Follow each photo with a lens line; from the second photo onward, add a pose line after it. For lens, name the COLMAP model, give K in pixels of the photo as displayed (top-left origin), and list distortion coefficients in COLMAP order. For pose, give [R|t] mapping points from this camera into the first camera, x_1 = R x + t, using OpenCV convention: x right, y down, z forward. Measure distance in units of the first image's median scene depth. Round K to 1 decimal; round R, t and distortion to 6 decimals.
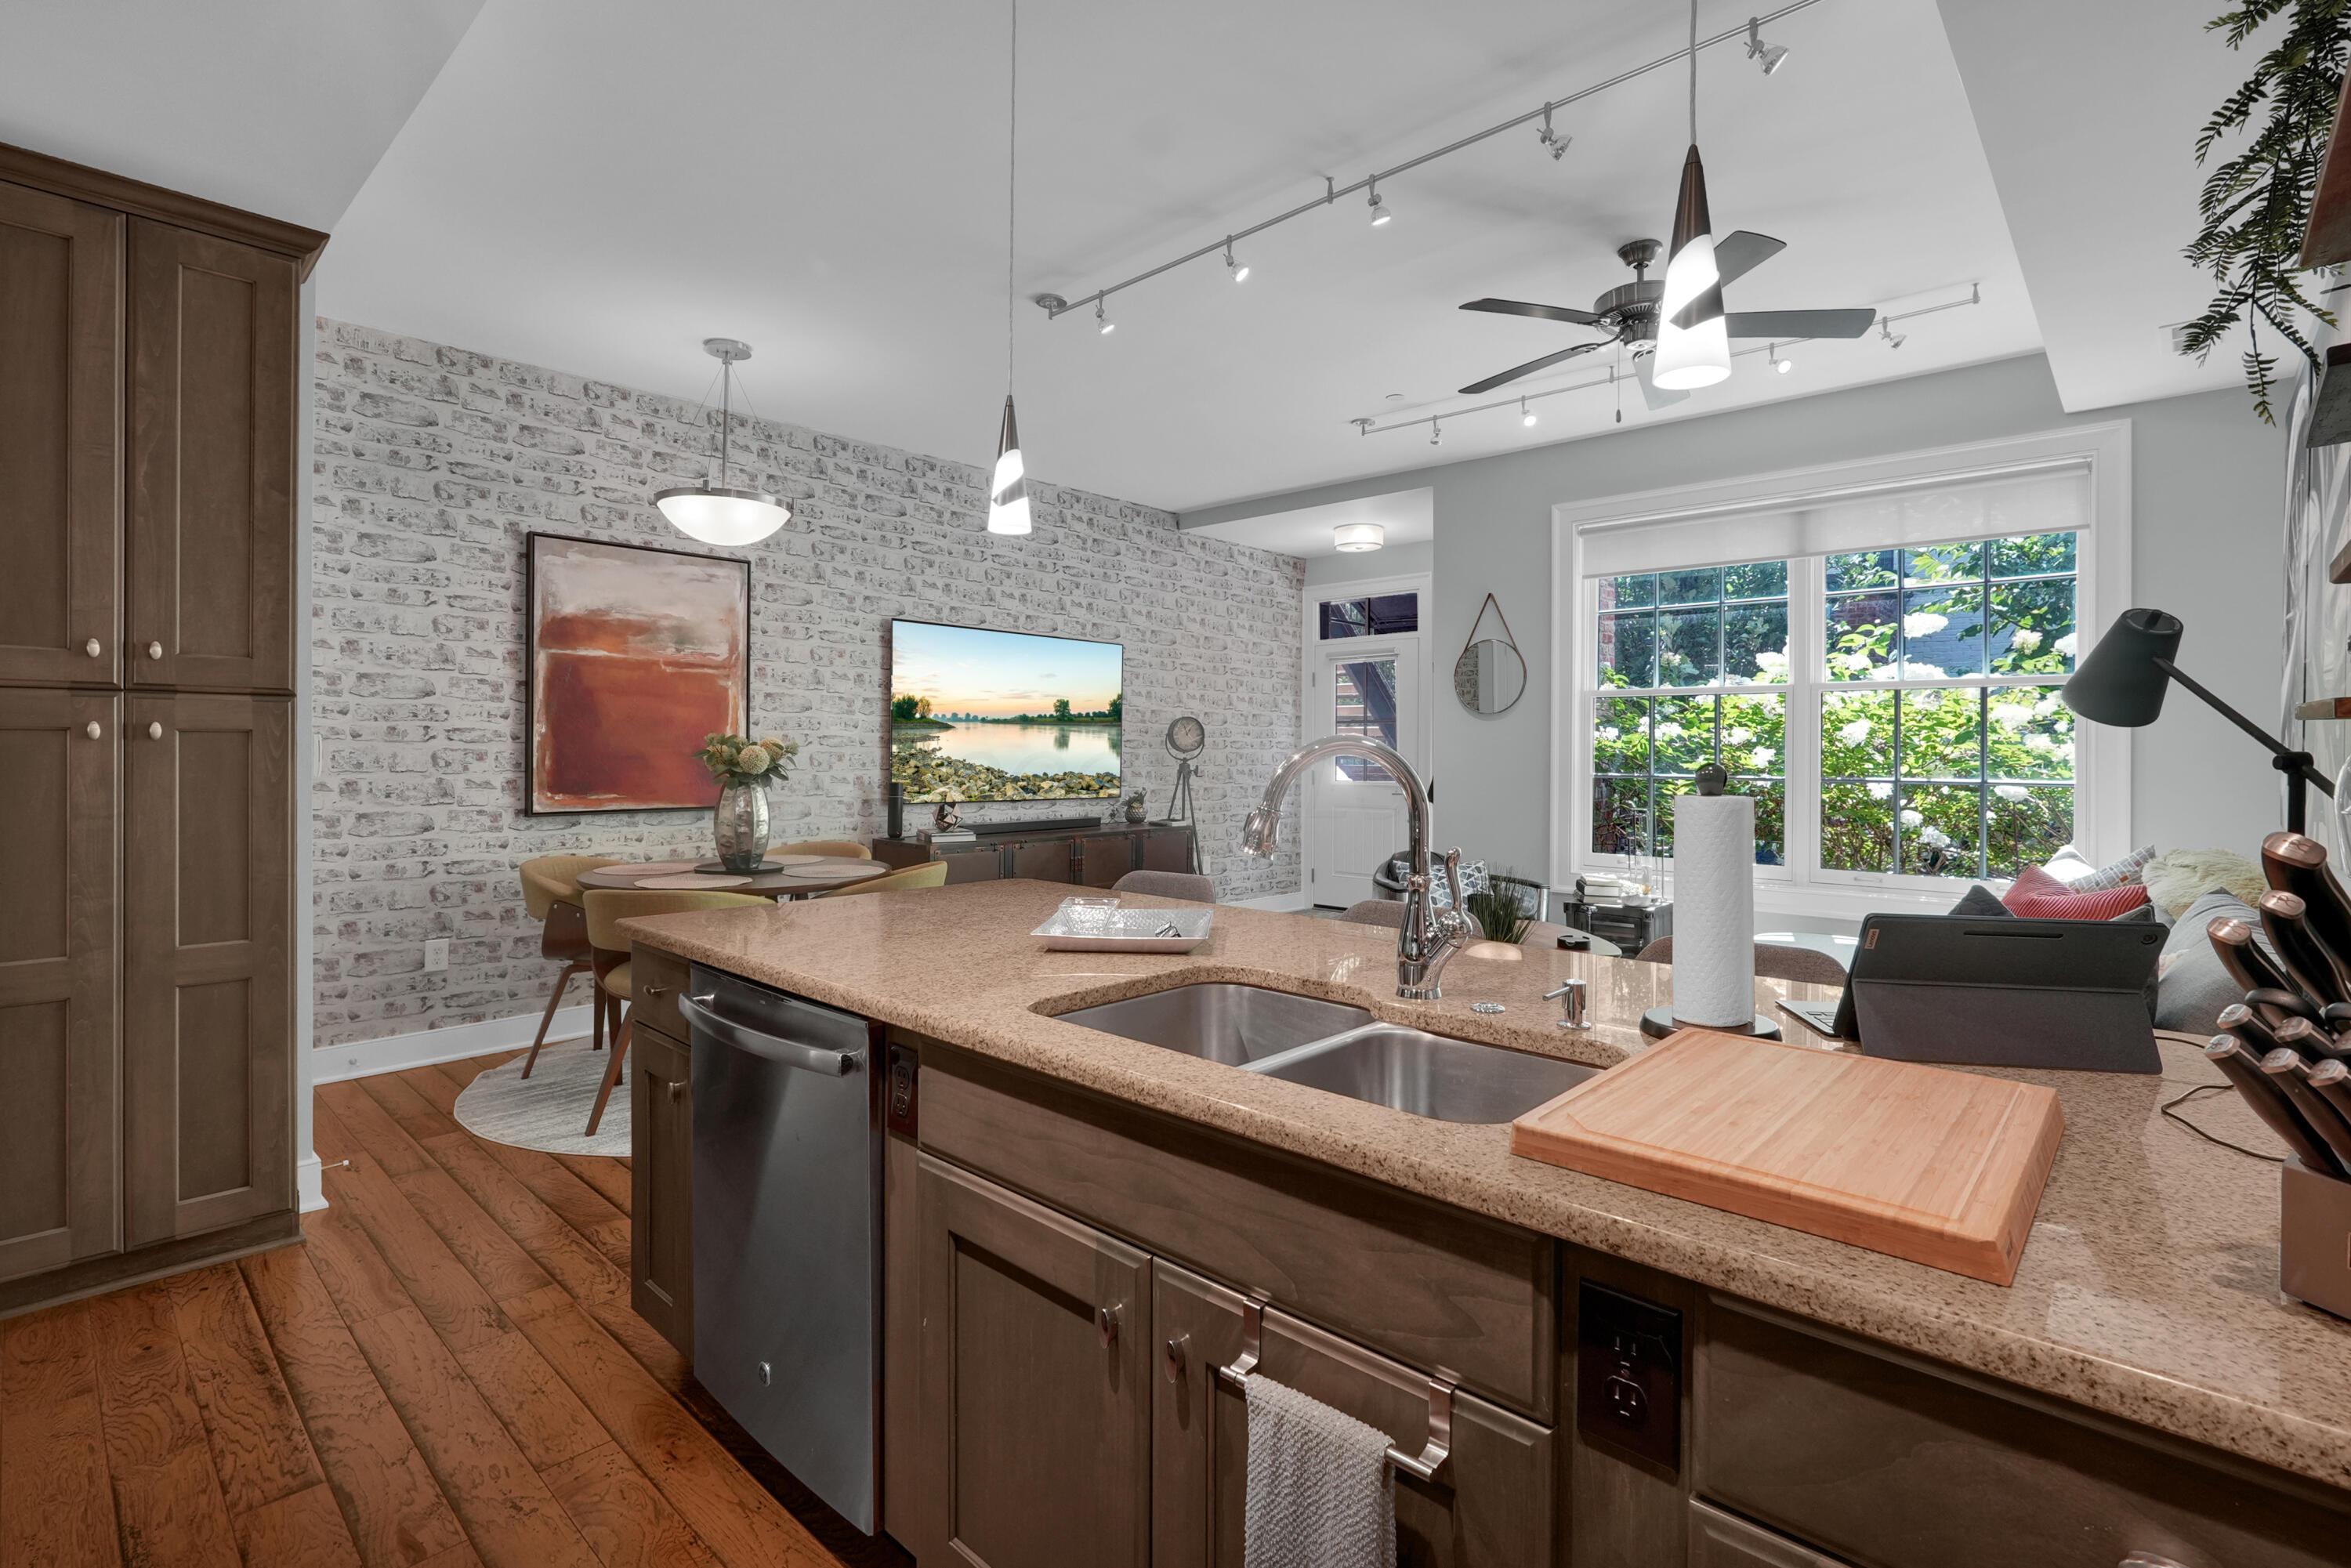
lens RADIAL K [[1095.3, 0, 1176.2], [0, 1095.3, 751.0], [0, 0, 1]] dist [-0.000119, 0.000368]
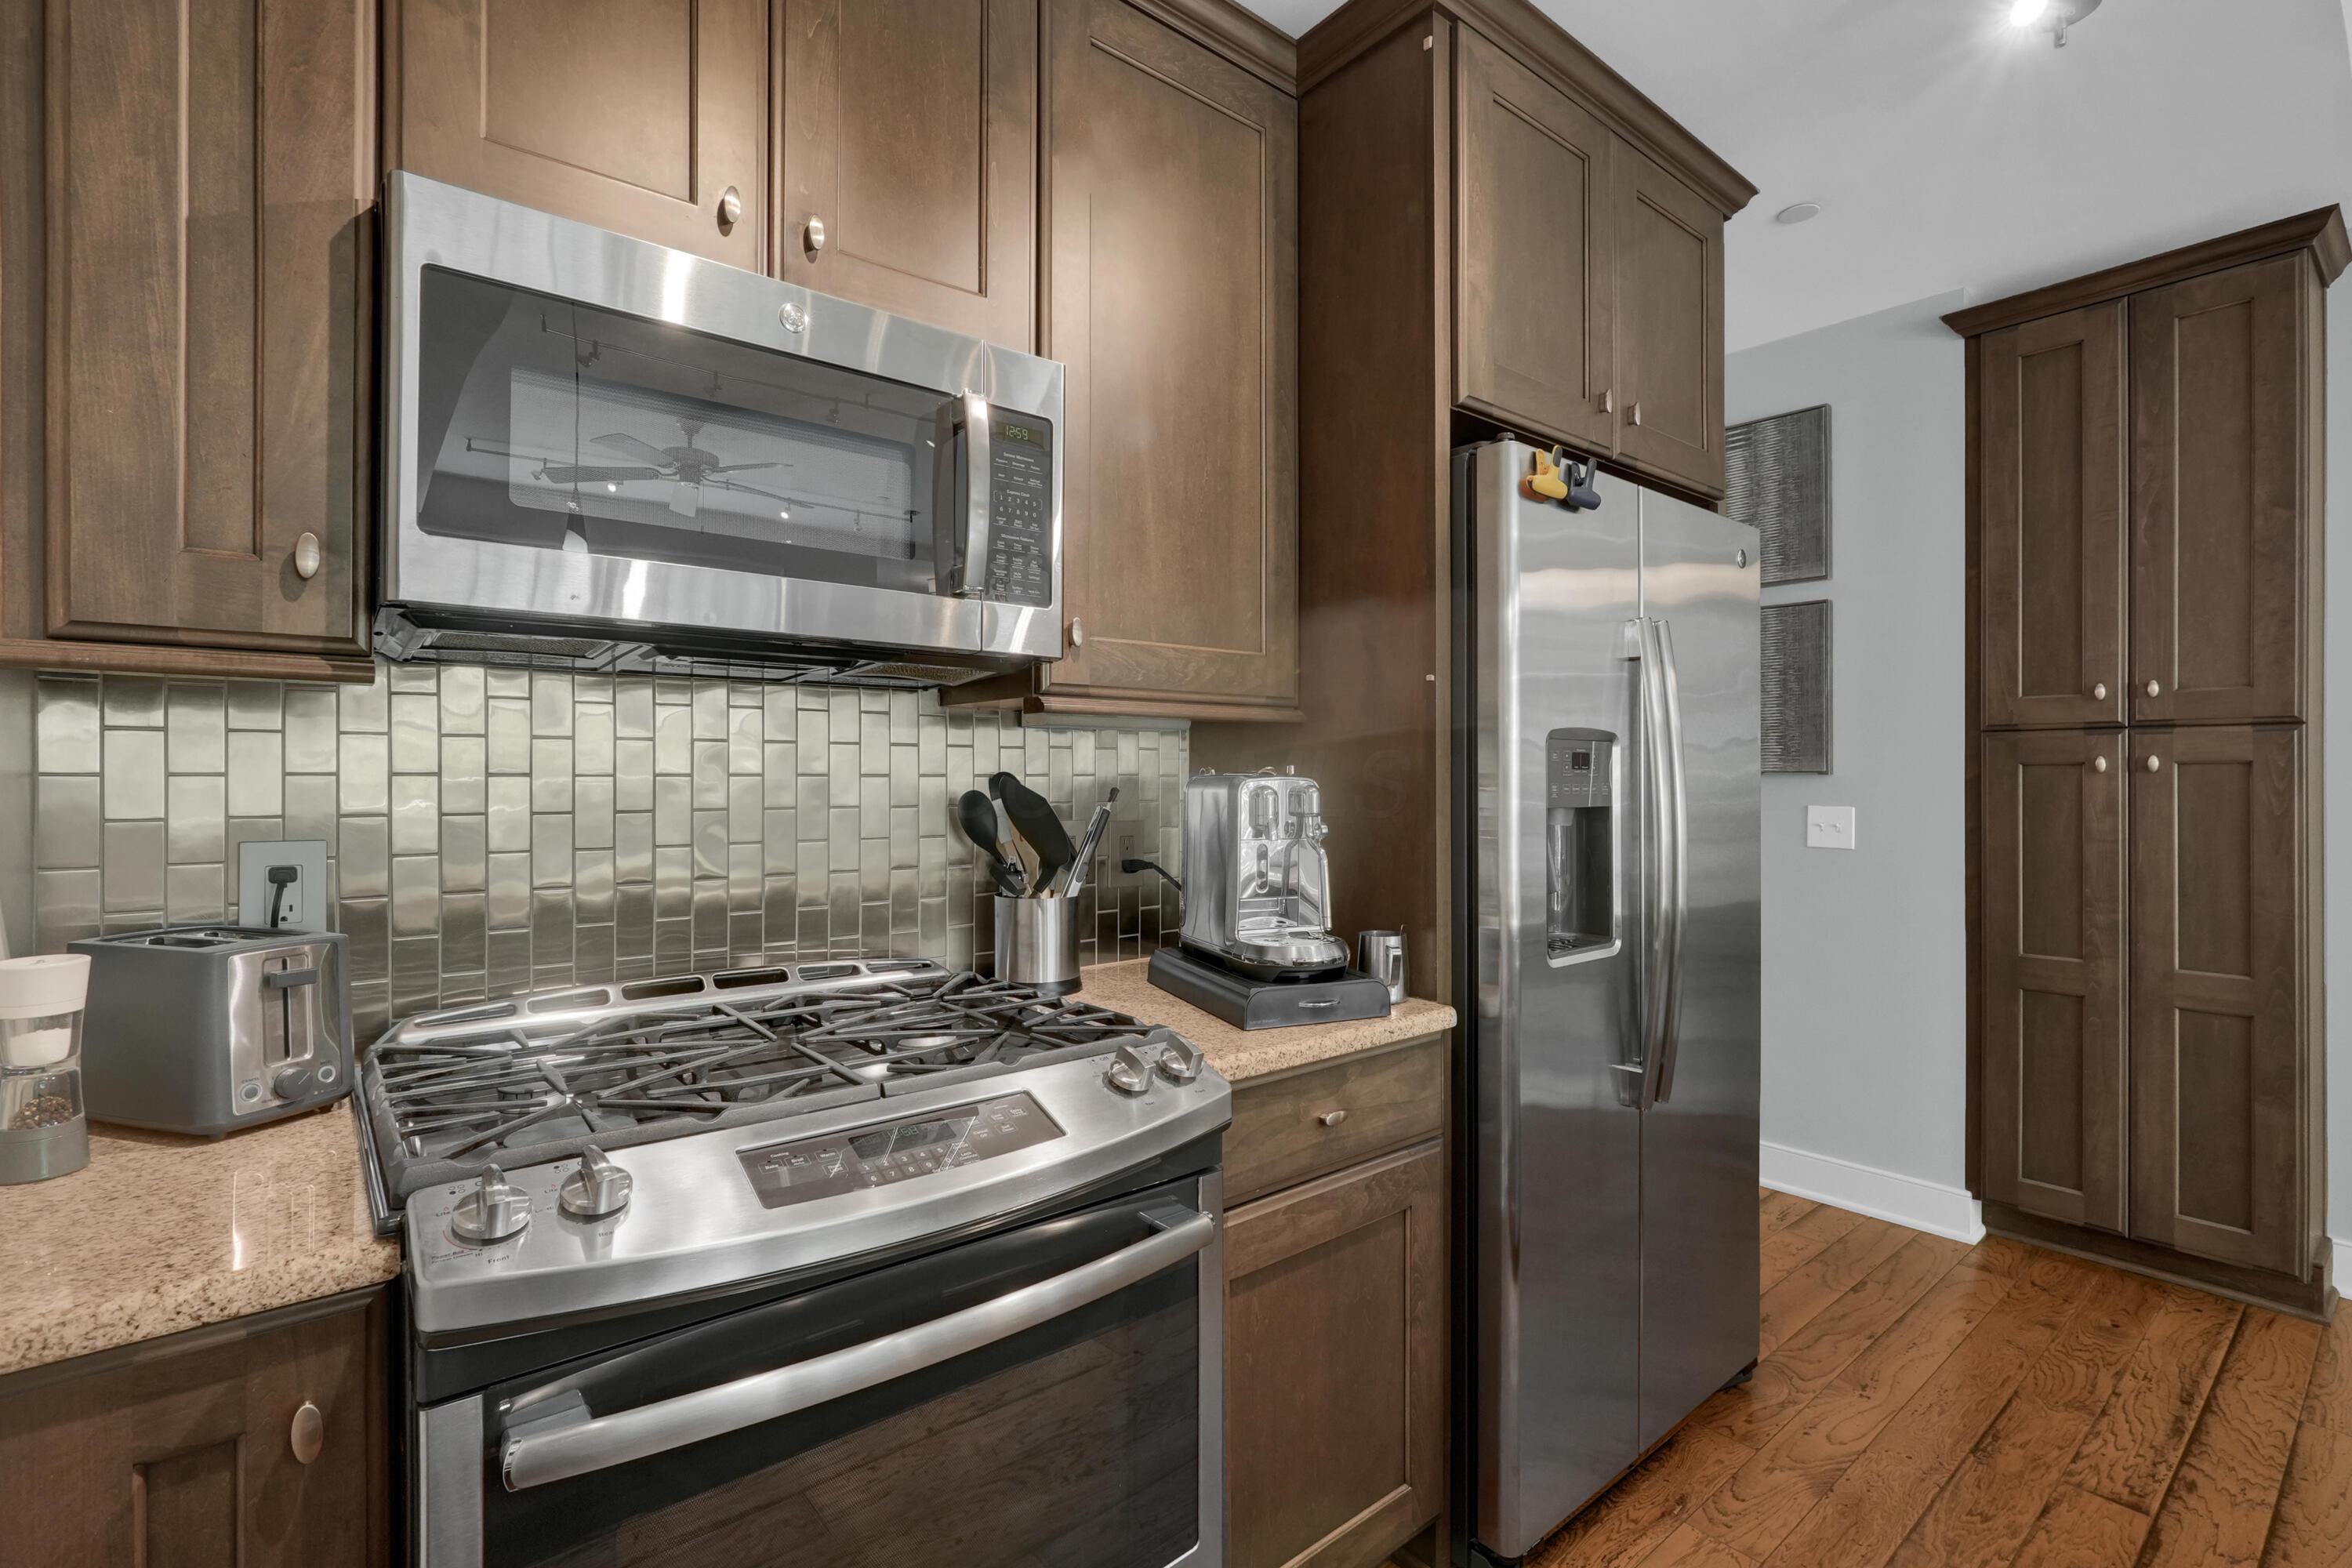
lens RADIAL K [[1063.9, 0, 1176.0], [0, 1063.9, 784.0], [0, 0, 1]] dist [-0.000222, 0.000033]
pose [[-0.135052, 0.001055, -0.990838, 0.205414], [-0.001608, 0.999998, 0.001284, 0.001299], [0.990837, 0.001767, -0.135050, 0.174849]]
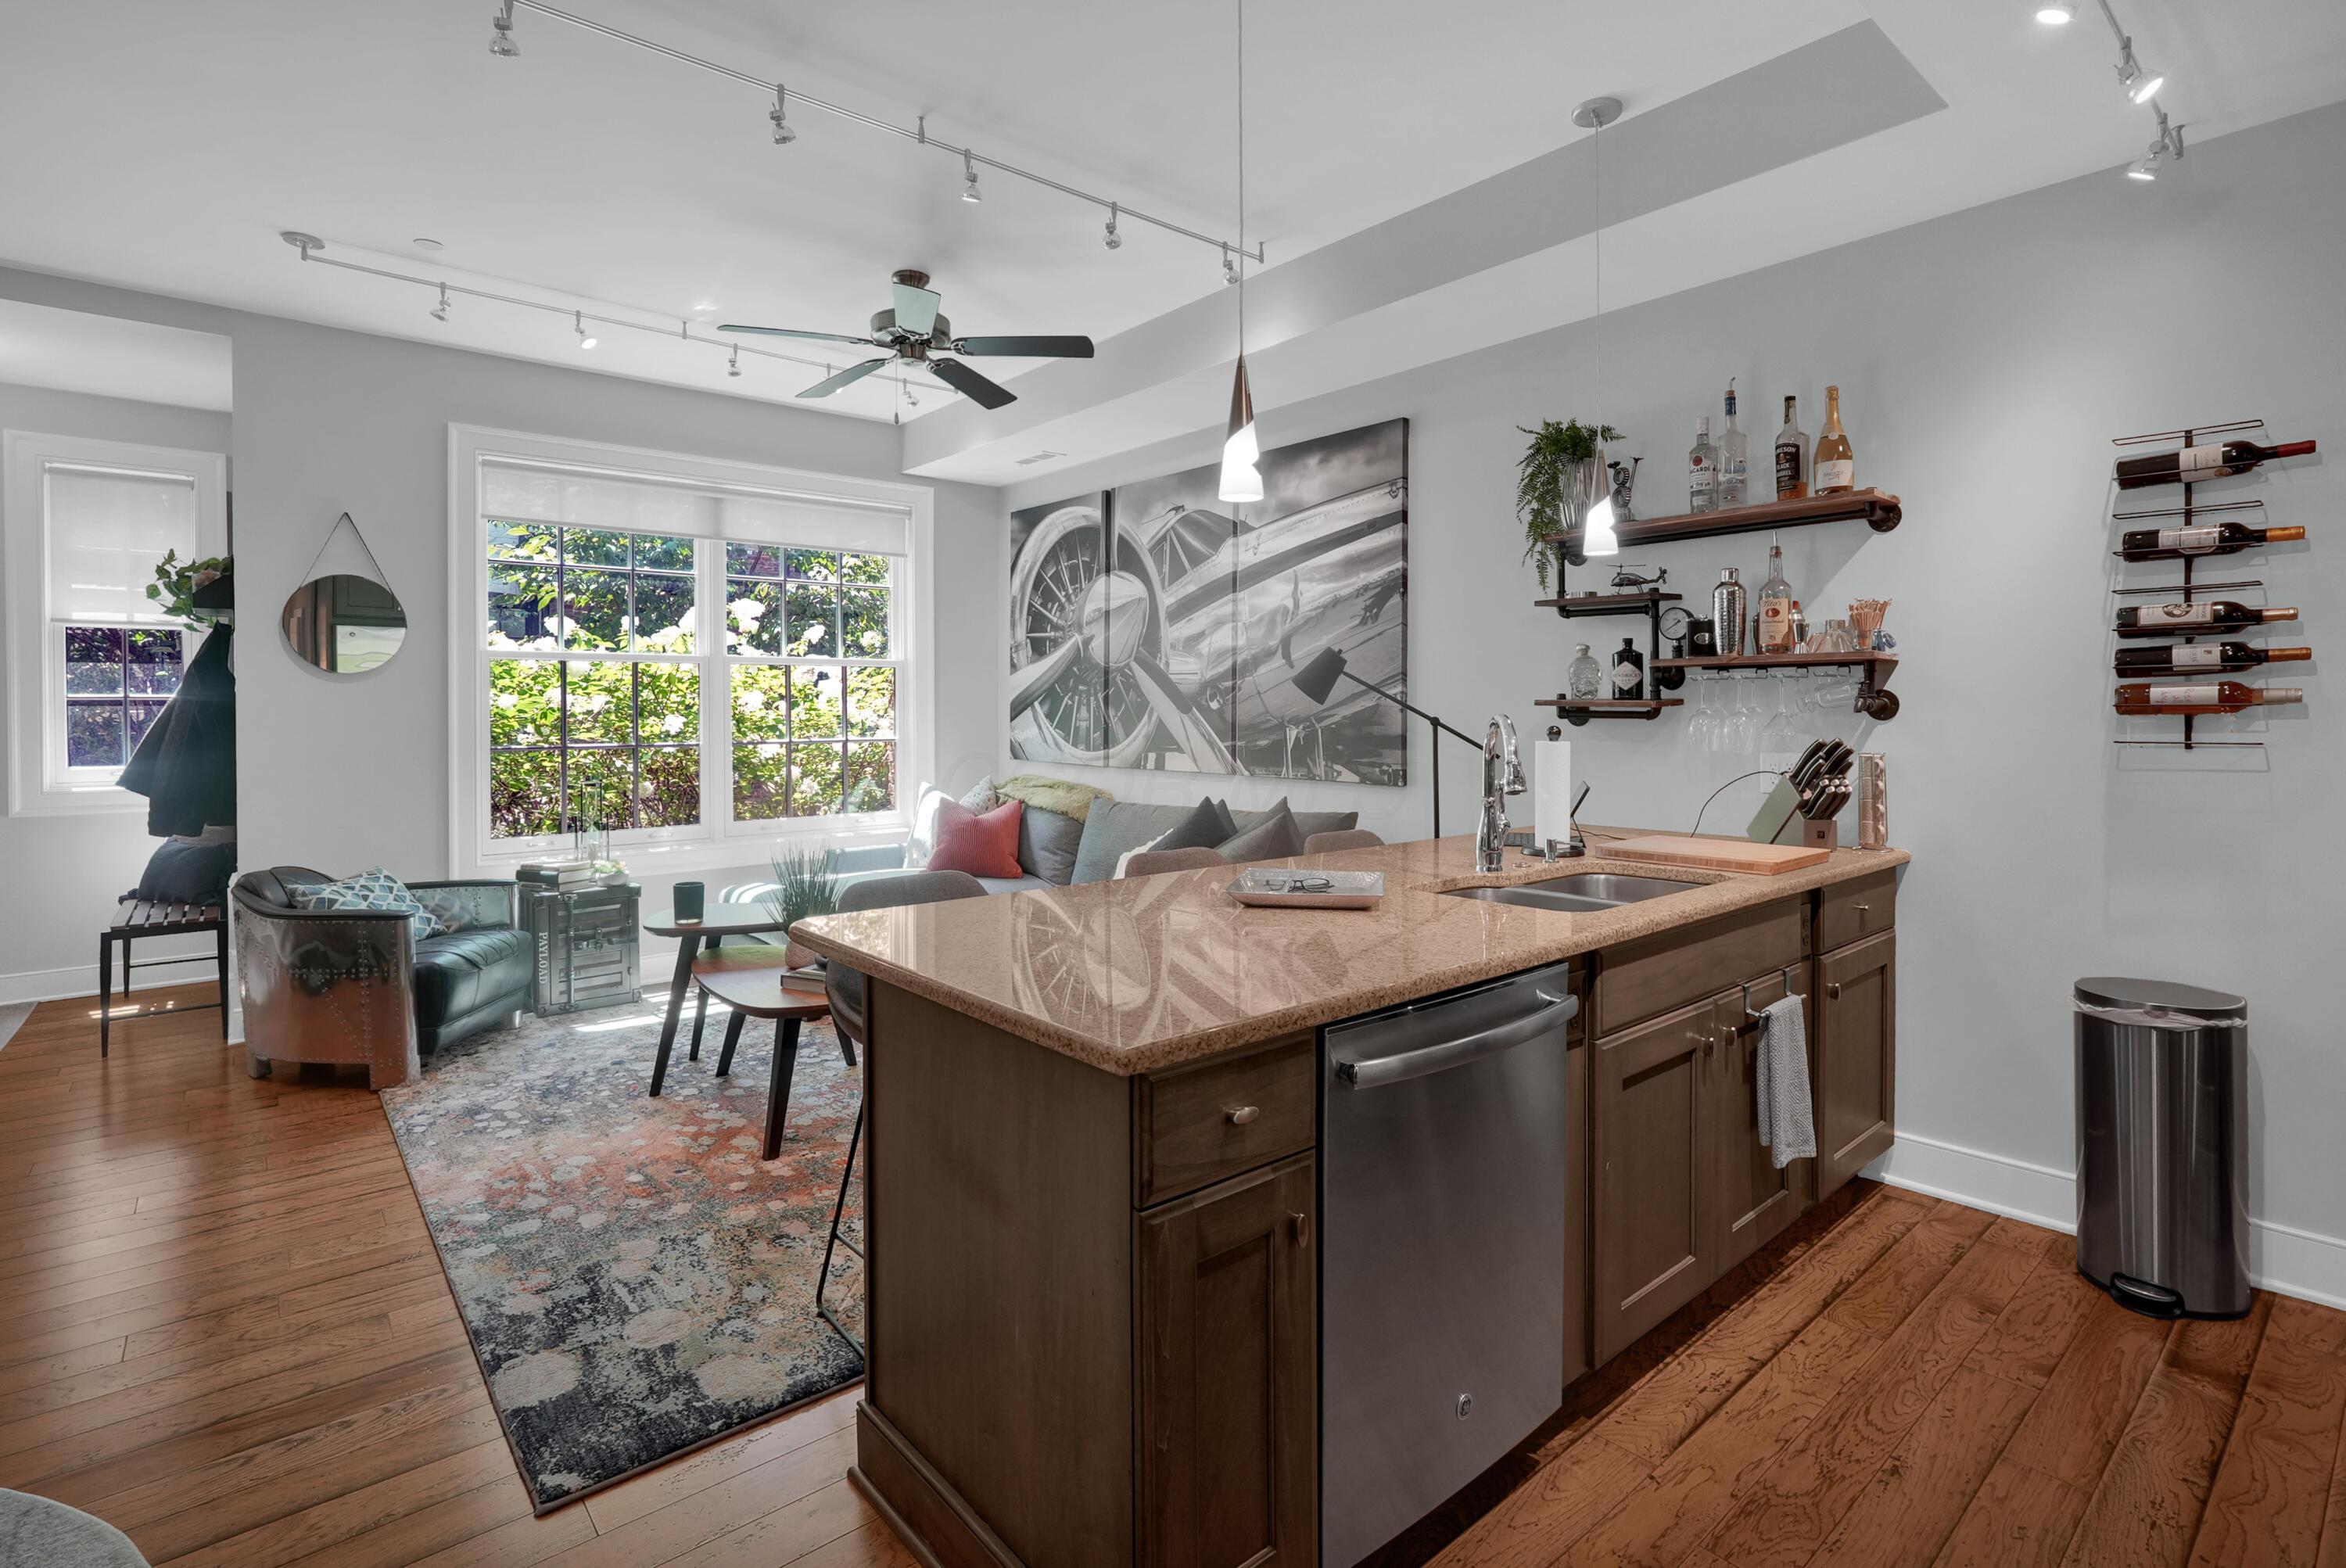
lens RADIAL K [[1122.3, 0, 1201.7], [0, 1122.3, 709.6], [0, 0, 1]] dist [-0.022548, 0.000434]
pose [[0.100738, -0.005933, 0.994895, -0.515119], [0.008043, 0.999954, 0.005148, -0.010582], [-0.994880, 0.007484, 0.100781, 0.432265]]
